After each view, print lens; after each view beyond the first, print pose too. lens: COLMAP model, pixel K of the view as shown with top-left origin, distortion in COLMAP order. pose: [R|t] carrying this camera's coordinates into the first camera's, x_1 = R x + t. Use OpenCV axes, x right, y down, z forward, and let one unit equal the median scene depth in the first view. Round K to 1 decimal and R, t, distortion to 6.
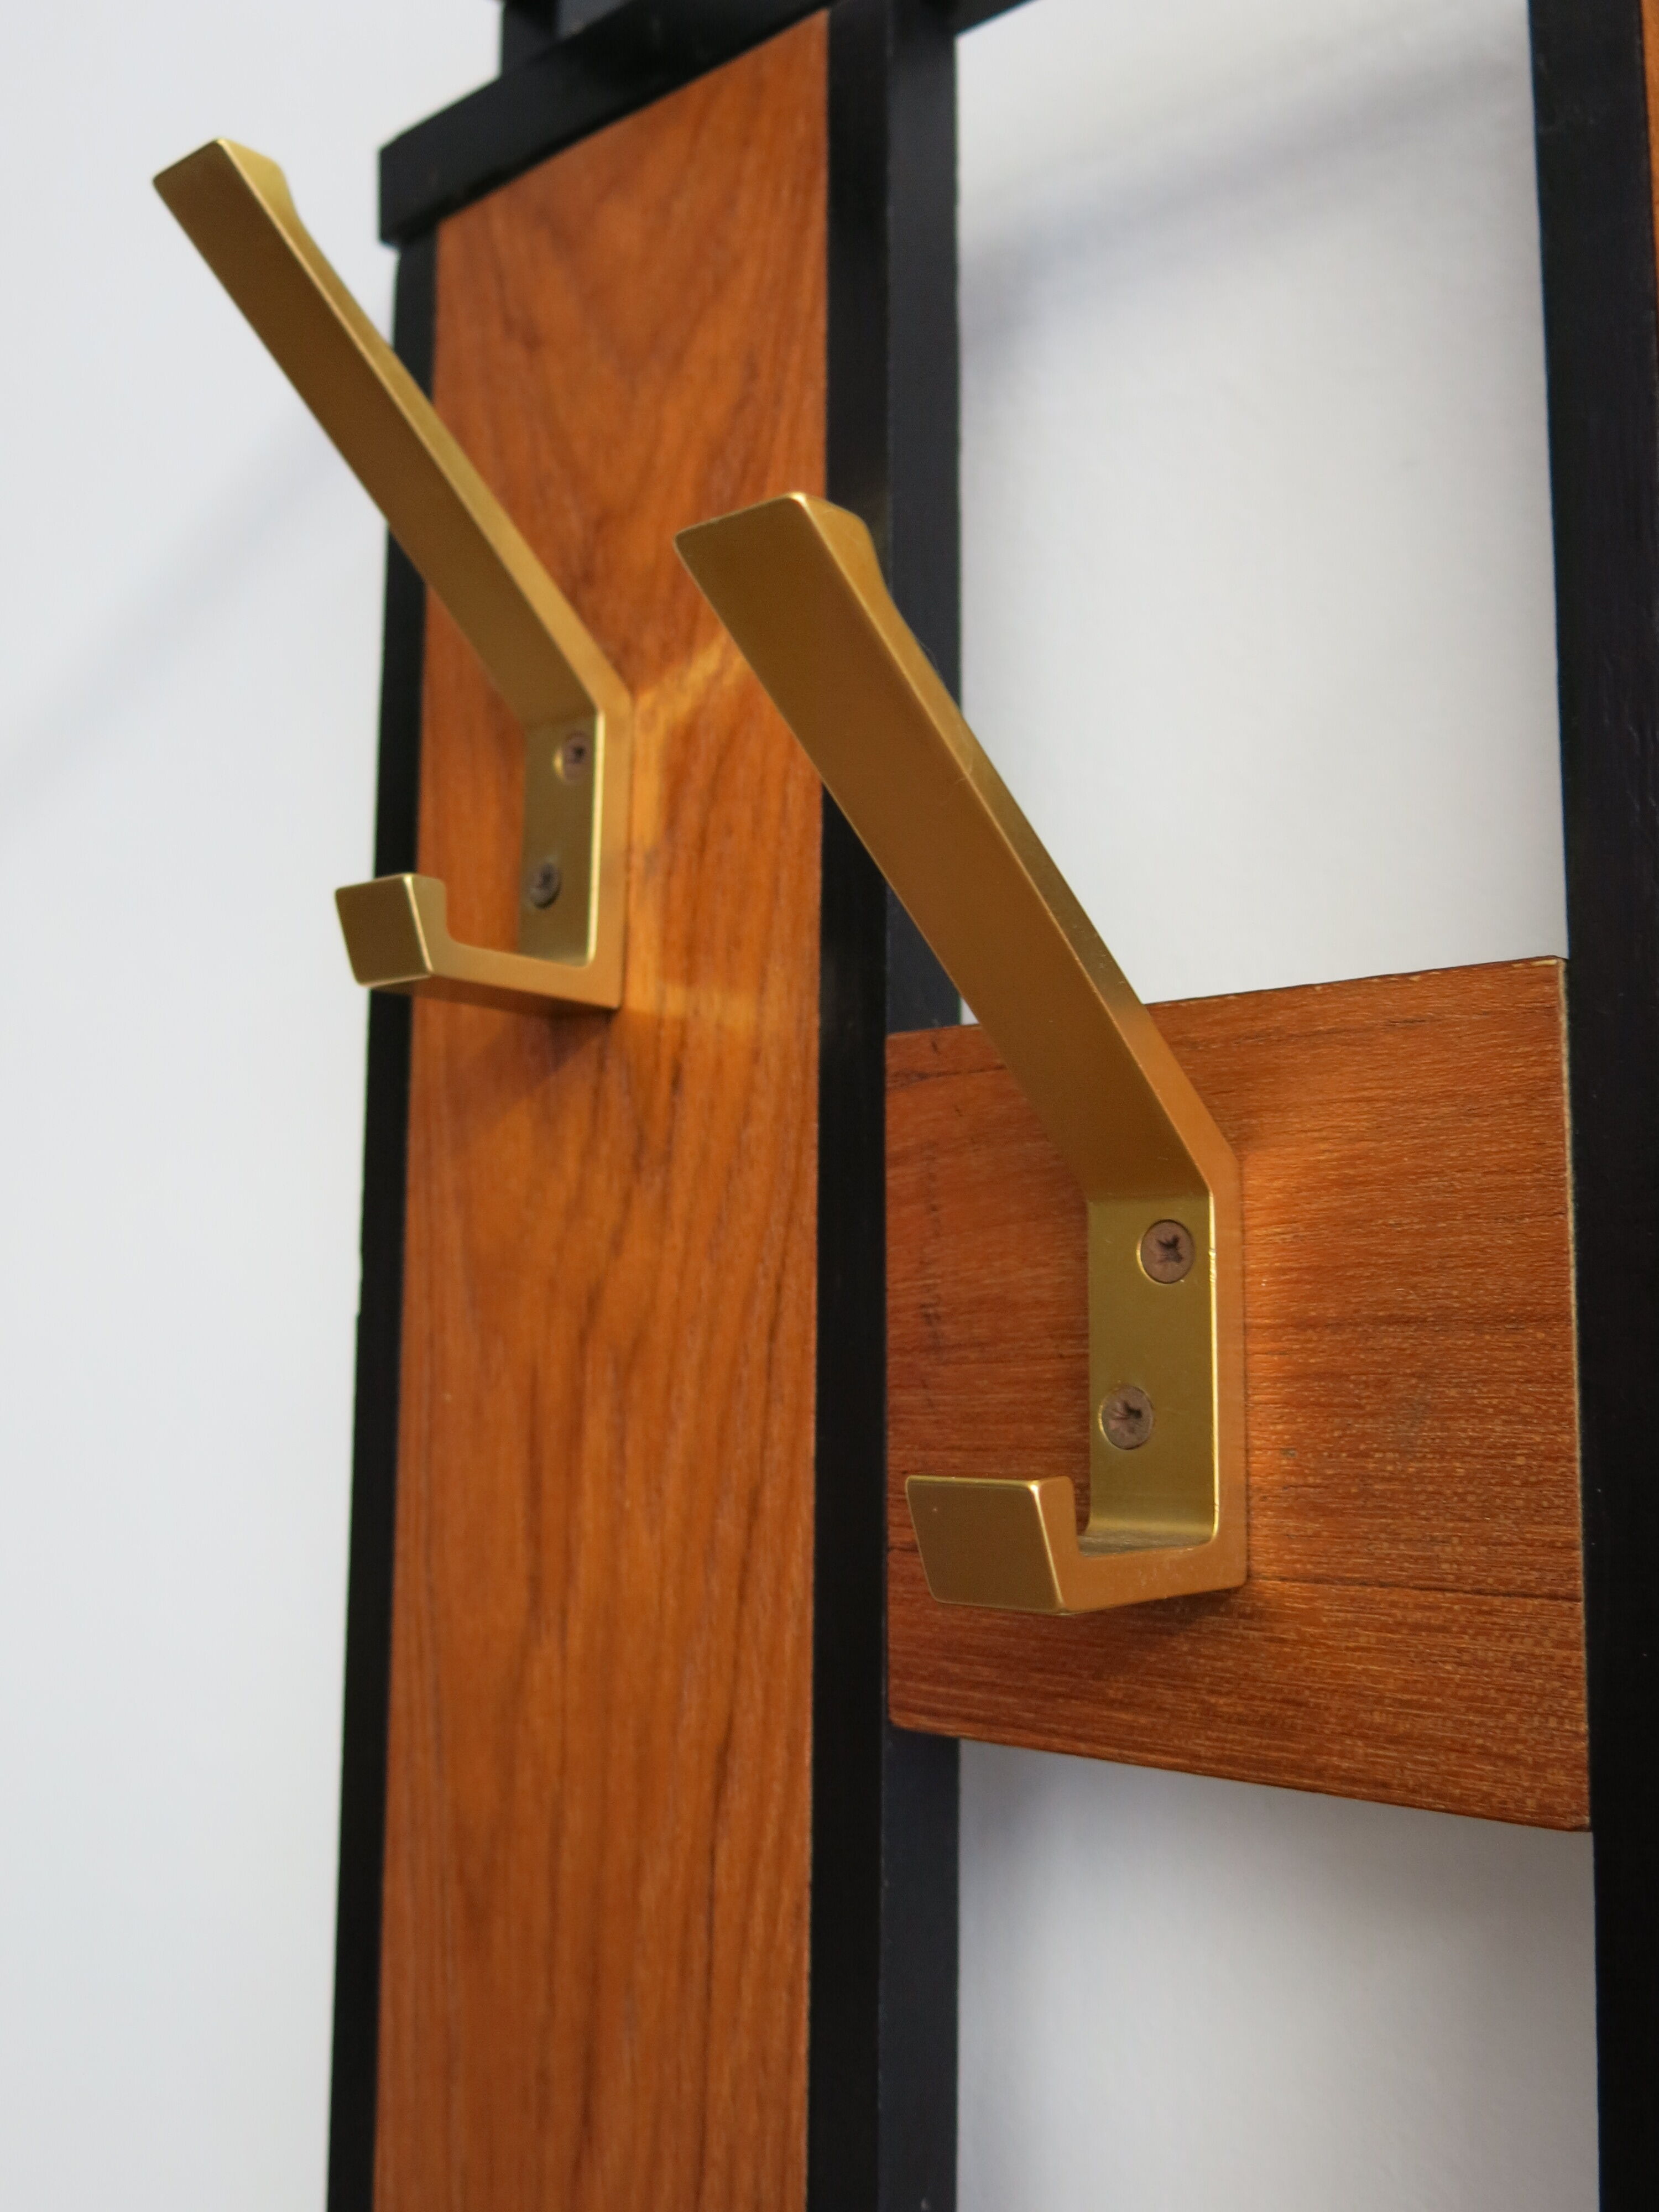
lens RADIAL K [[2155.8, 0, 817.9], [0, 2155.8, 1104.2], [0, 0, 1]] dist [-0.017137, -0.009802]
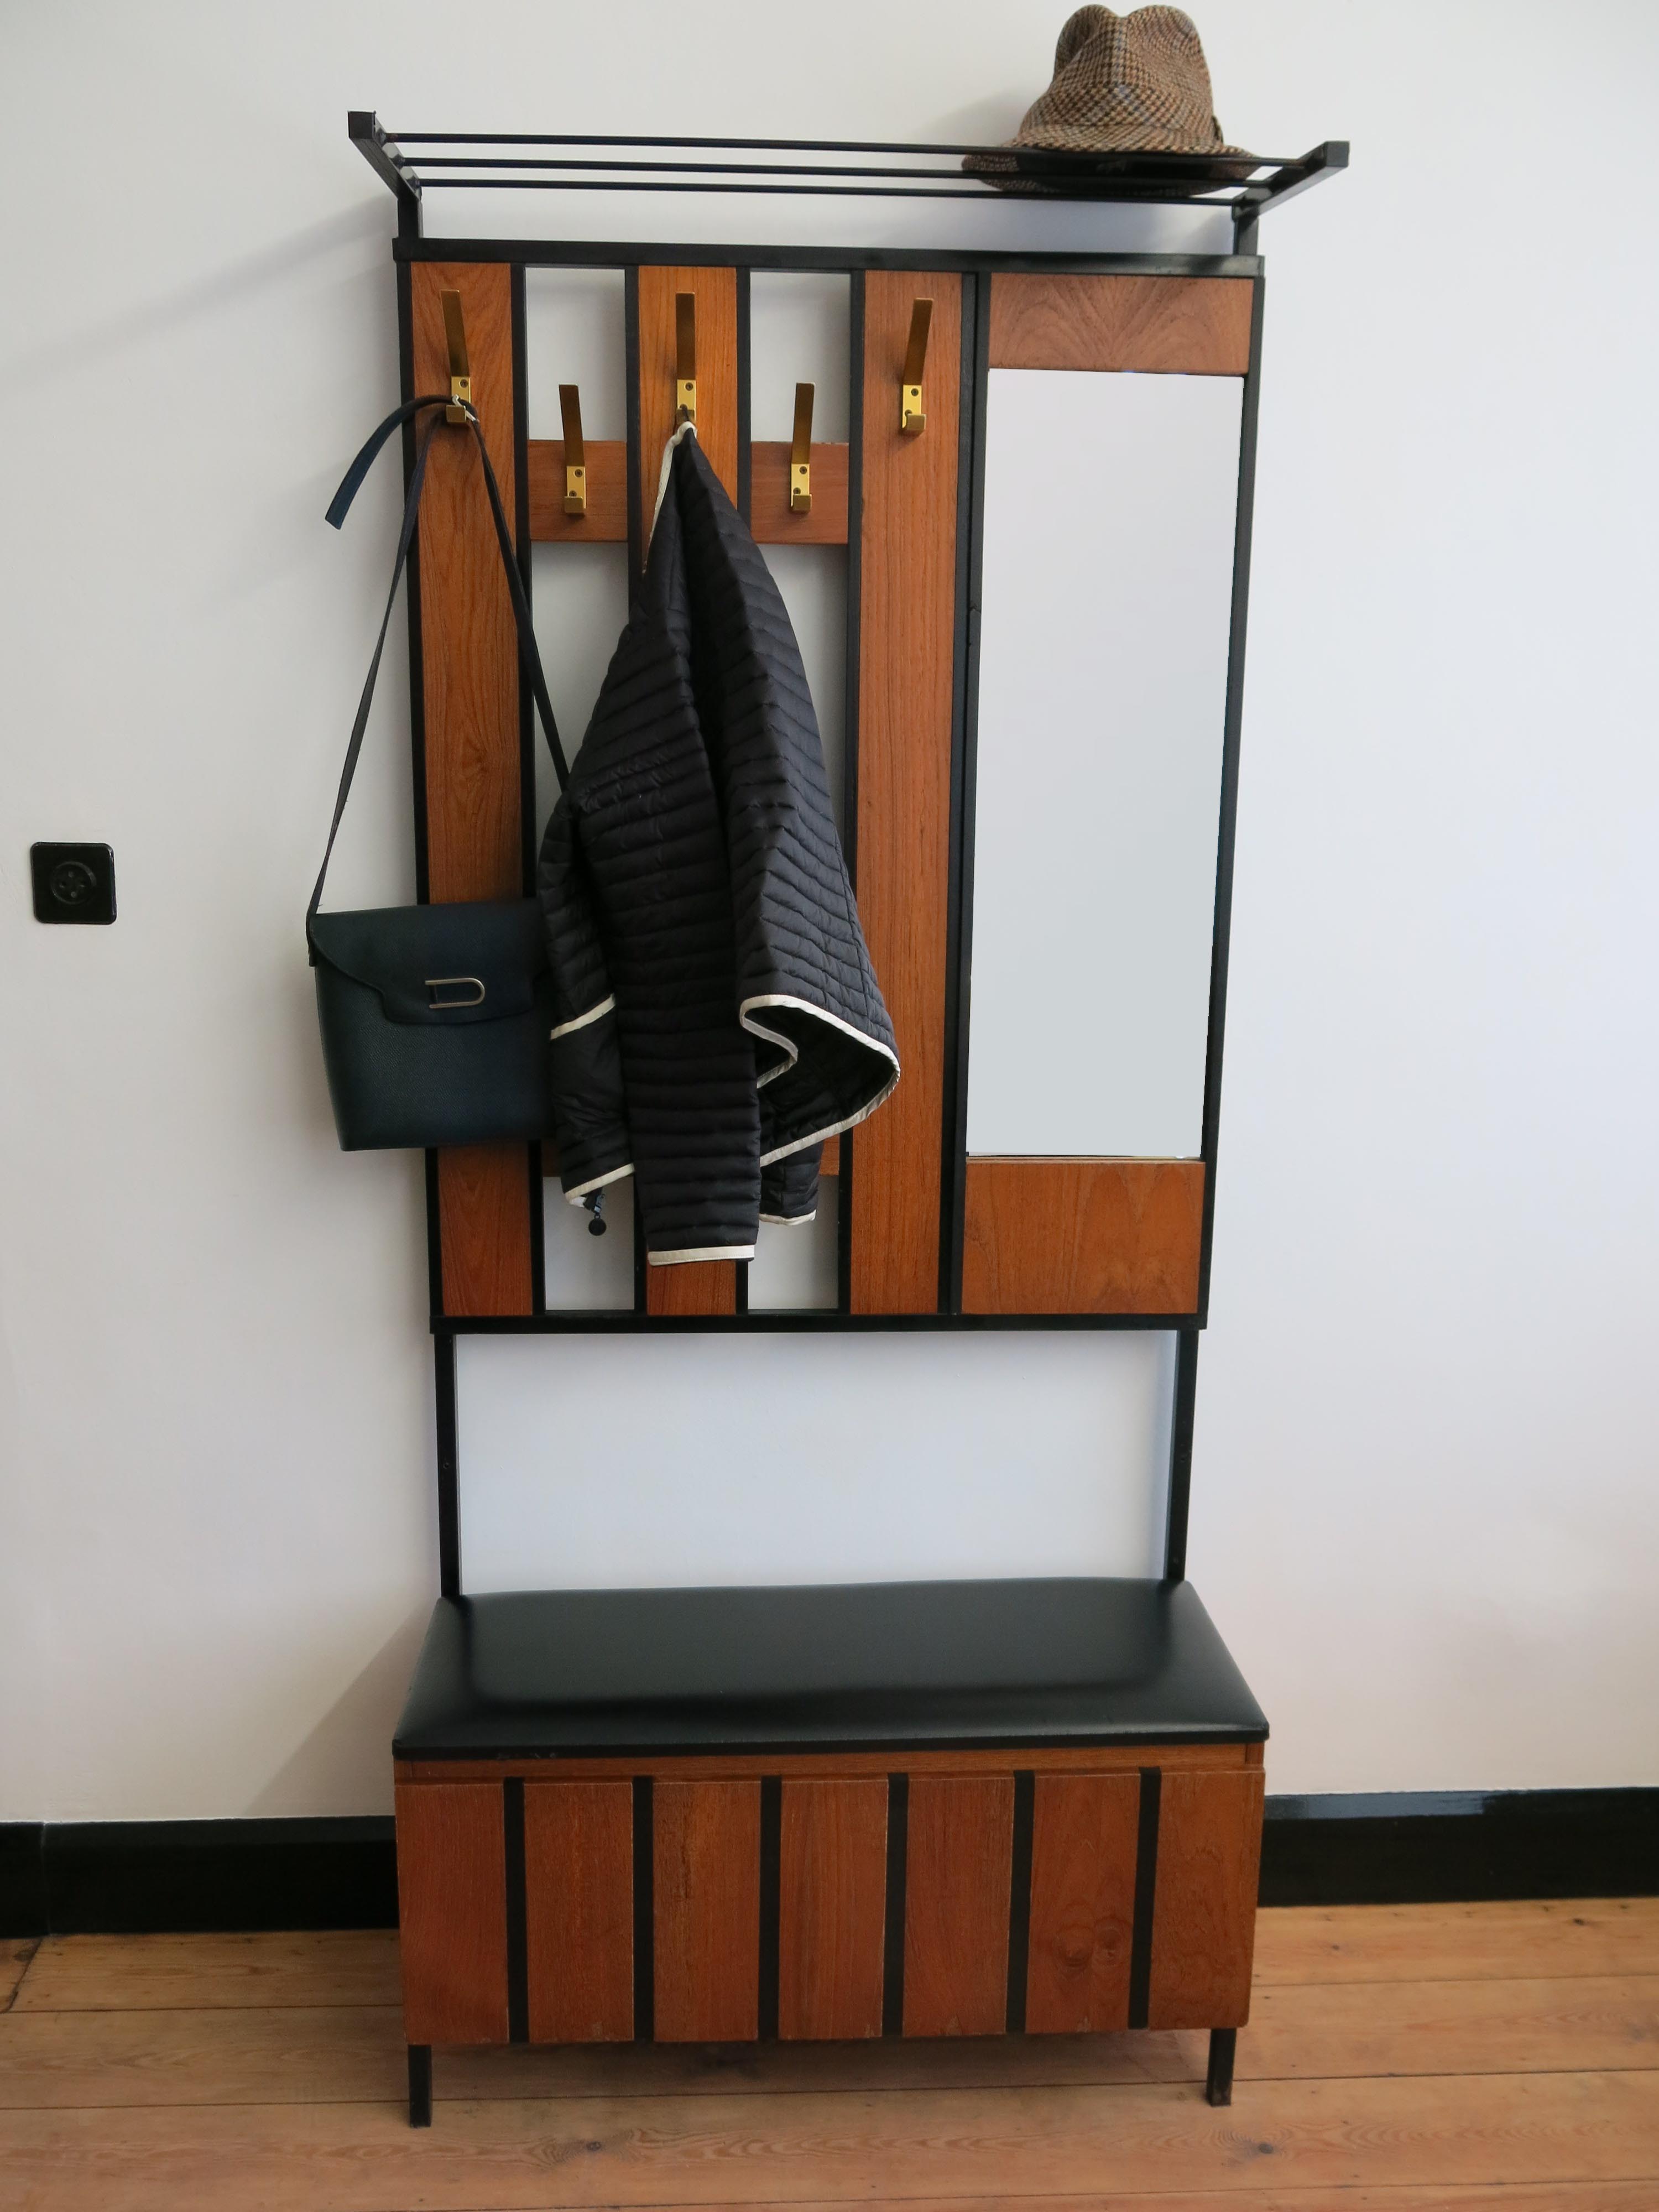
lens RADIAL K [[1830.3, 0, 814.1], [0, 1830.3, 1110.6], [0, 0, 1]] dist [-0.017704, -0.000130]
pose [[0.724003, -0.142151, 0.674991, -3.301996], [-0.088807, 0.951184, 0.295571, 0.190040], [-0.684057, -0.273938, 0.676036, -3.883416]]
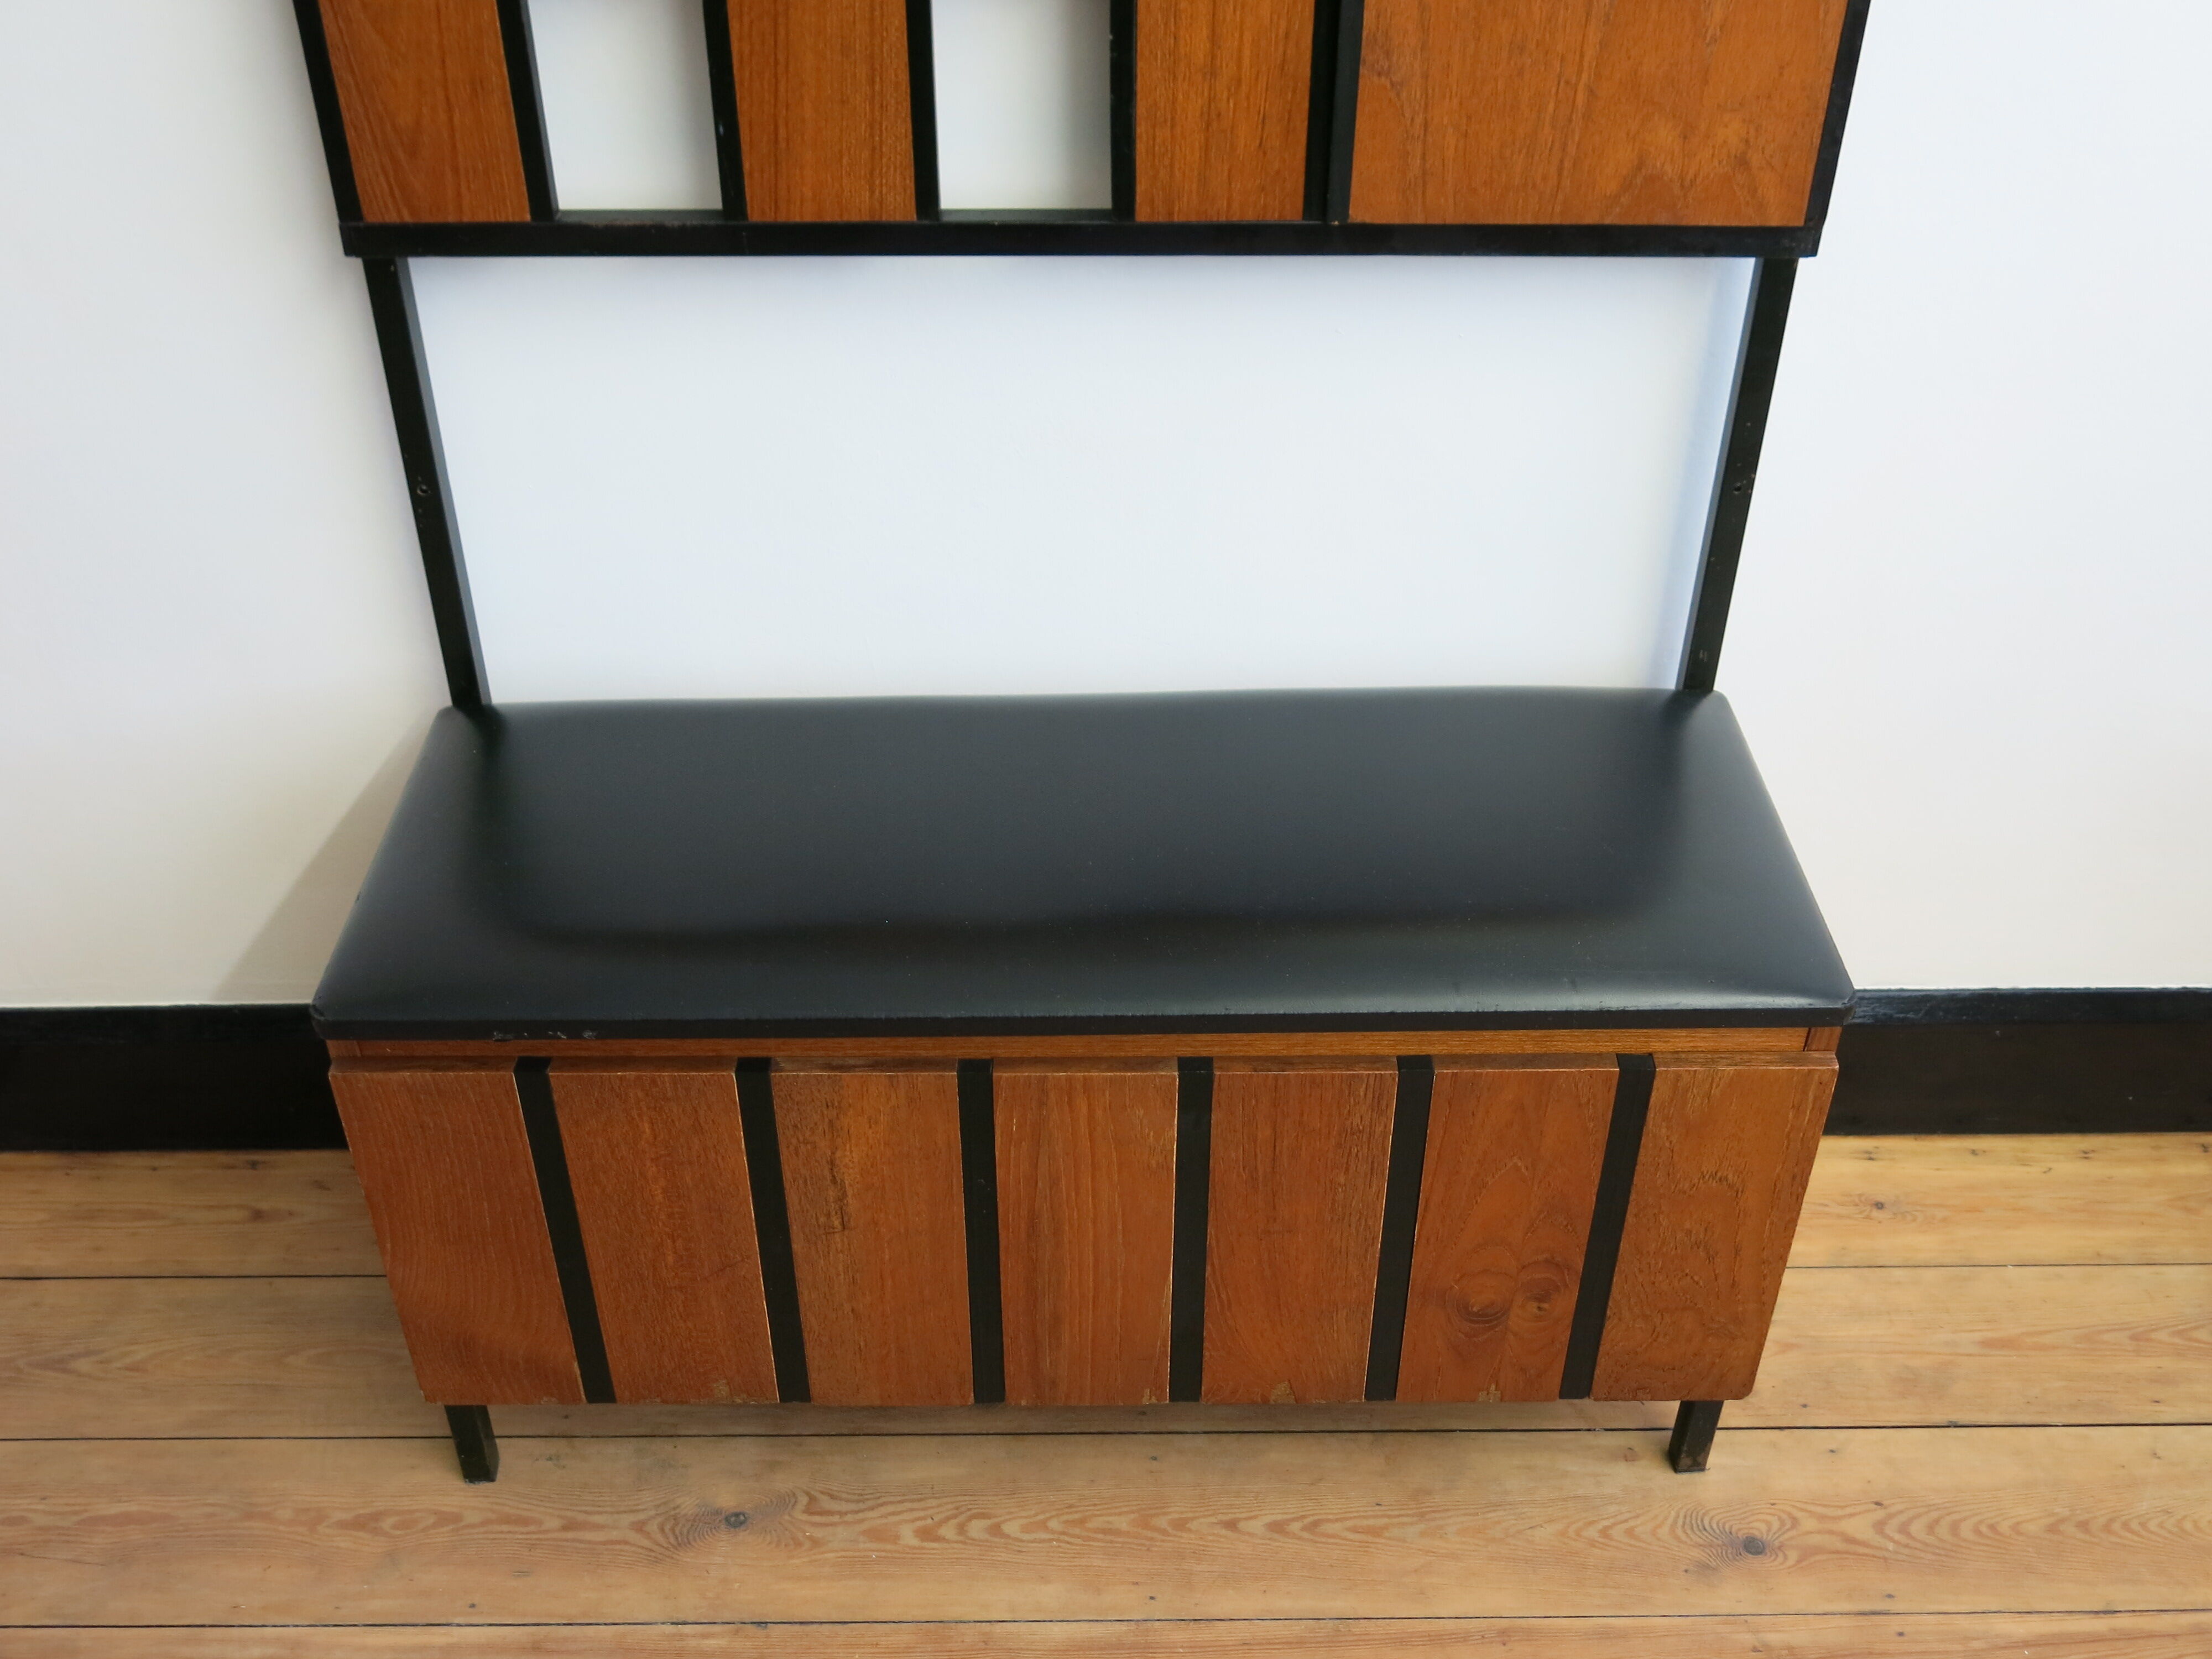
lens RADIAL K [[2163.8, 0, 1129.8], [0, 2163.8, 847.2], [0, 0, 1]] dist [-0.020318, -0.009338]
pose [[0.748116, -0.401378, 0.528411, -1.648965], [-0.079335, 0.736503, 0.671765, 0.892951], [-0.658808, -0.544480, 0.519147, -2.585498]]
